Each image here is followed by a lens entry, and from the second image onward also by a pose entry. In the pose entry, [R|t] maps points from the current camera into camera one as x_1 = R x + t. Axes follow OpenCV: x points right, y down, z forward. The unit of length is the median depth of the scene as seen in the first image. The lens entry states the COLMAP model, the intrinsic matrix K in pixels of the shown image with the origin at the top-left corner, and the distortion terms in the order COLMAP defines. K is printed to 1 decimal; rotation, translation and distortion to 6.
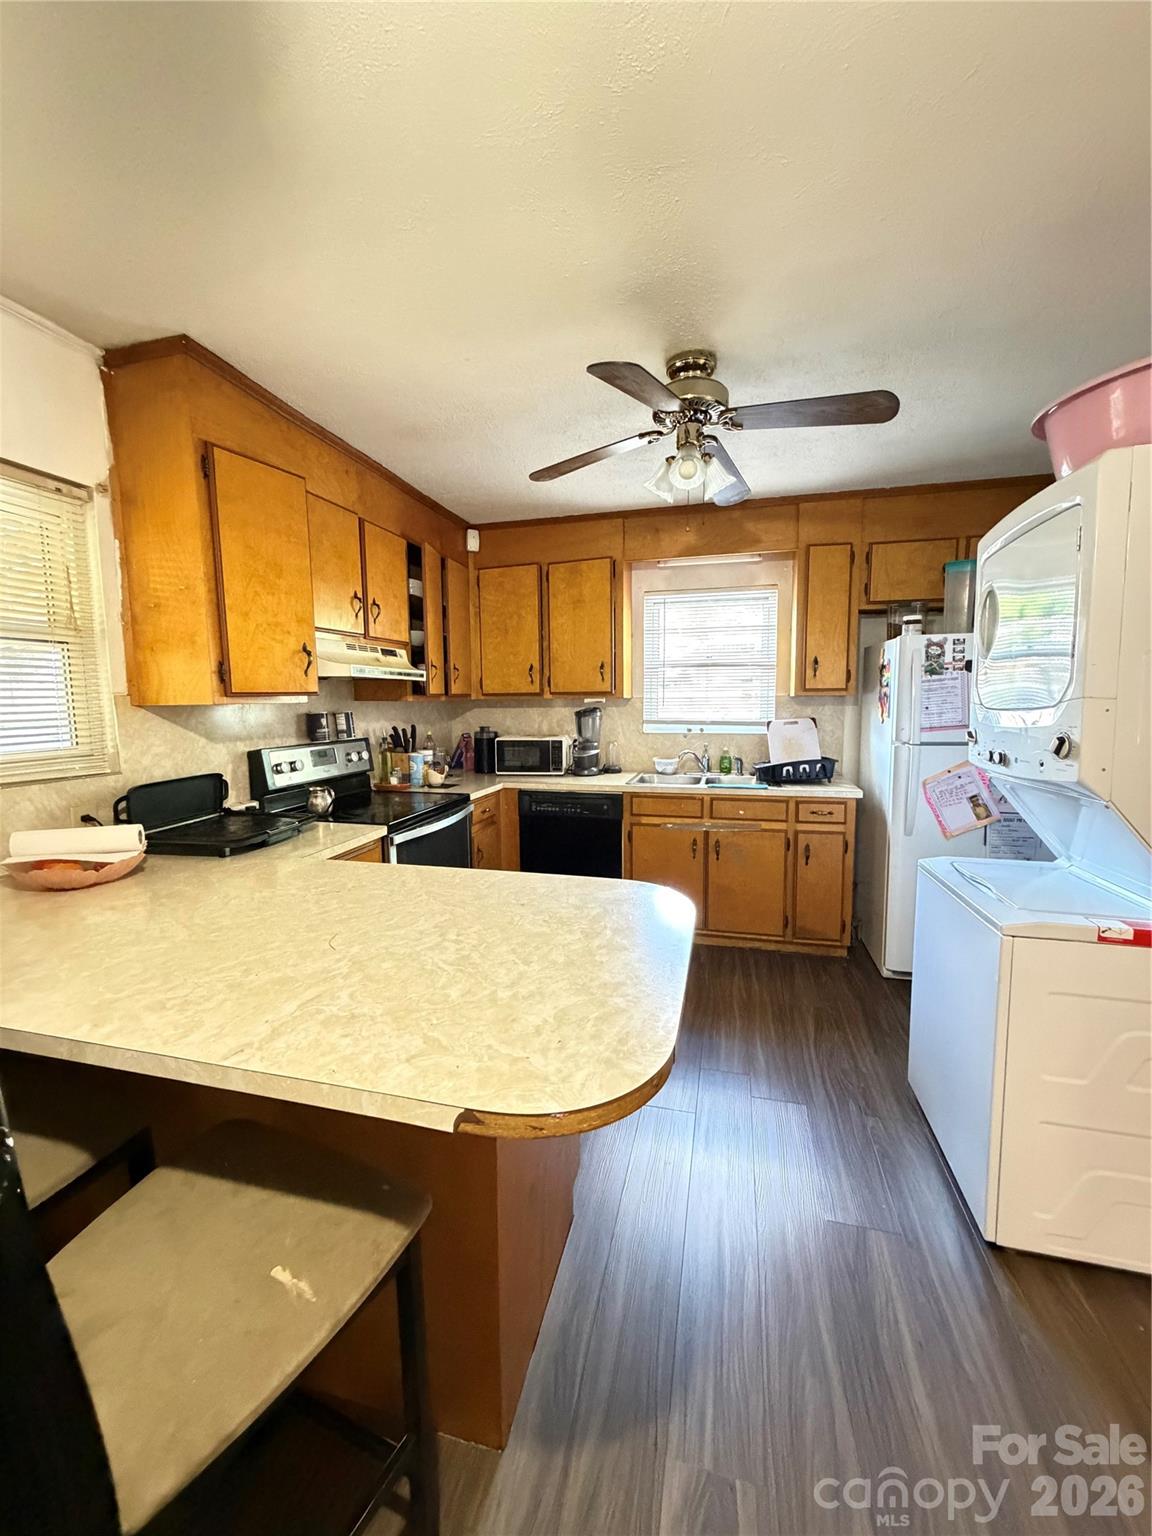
lens RADIAL K [[614.5, 0, 575.4], [0, 614.5, 763.4], [0, 0, 1]] dist [0.001311, 0.000374]
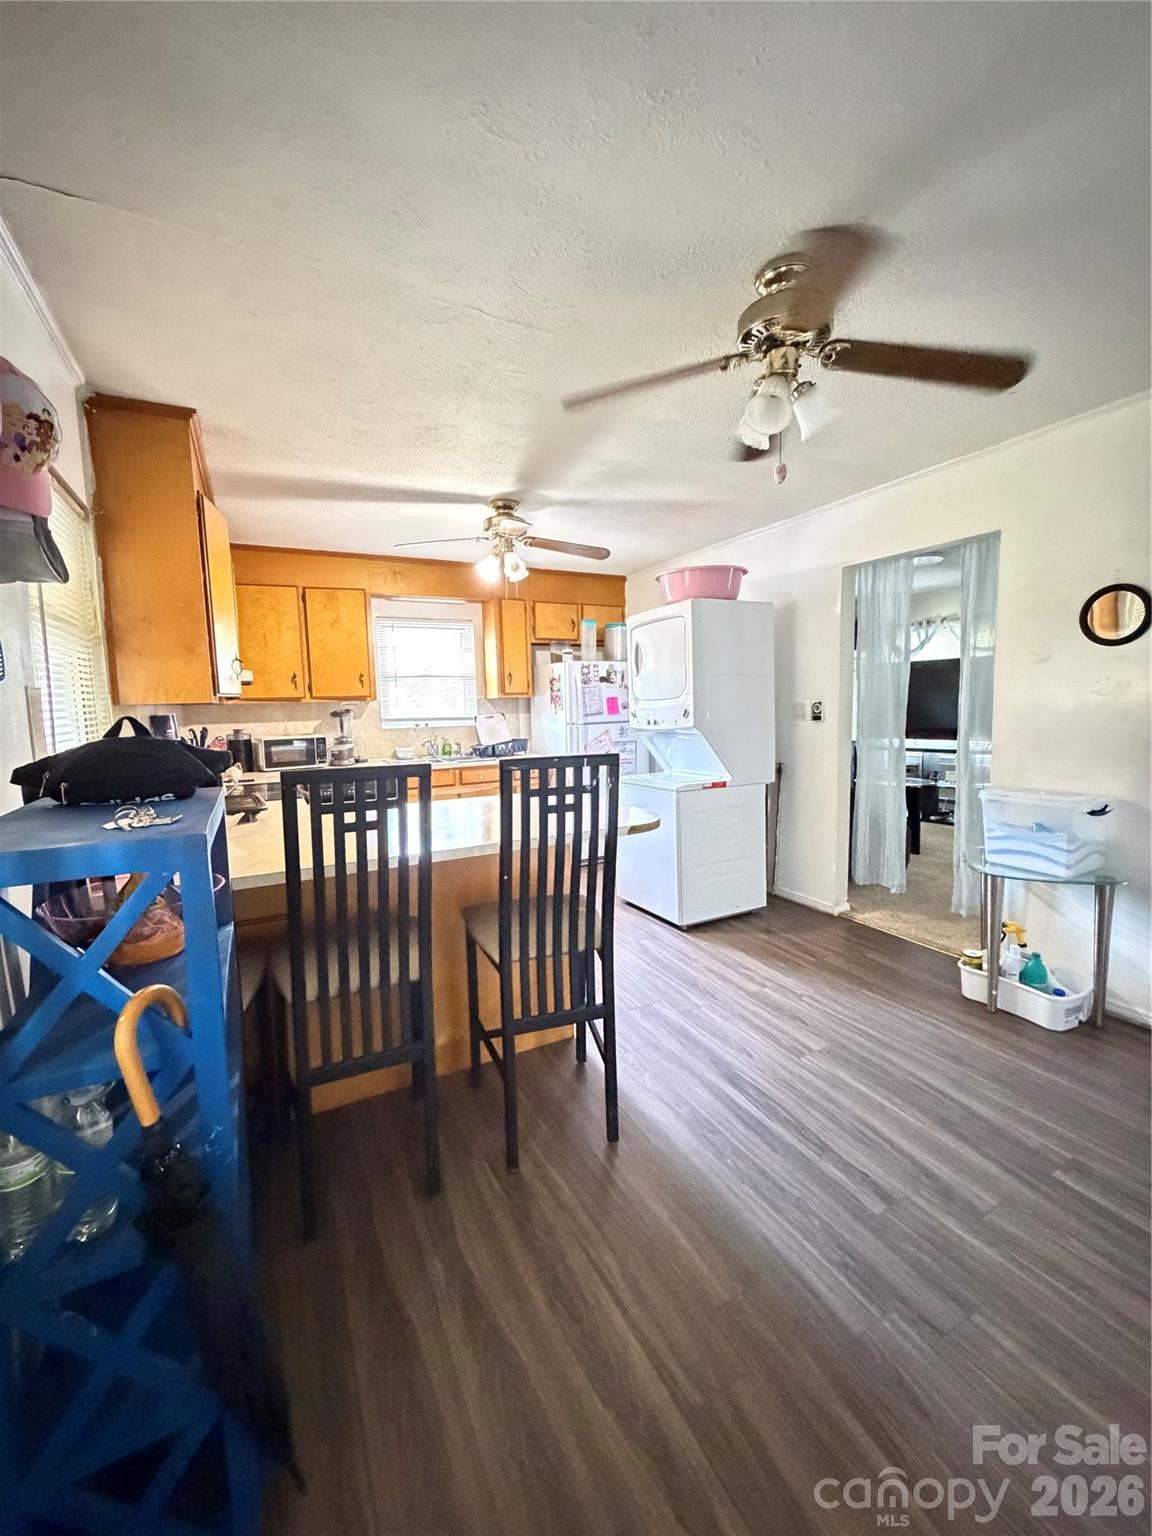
lens RADIAL K [[627.6, 0, 576.0], [0, 627.6, 768.0], [0, 0, 1]] dist [0.000022, 0.000030]
pose [[0.741817, -0.079826, 0.665835, -0.493864], [0.088277, 0.995874, 0.021043, 0.040677], [-0.664767, 0.043167, 0.745802, -0.231485]]
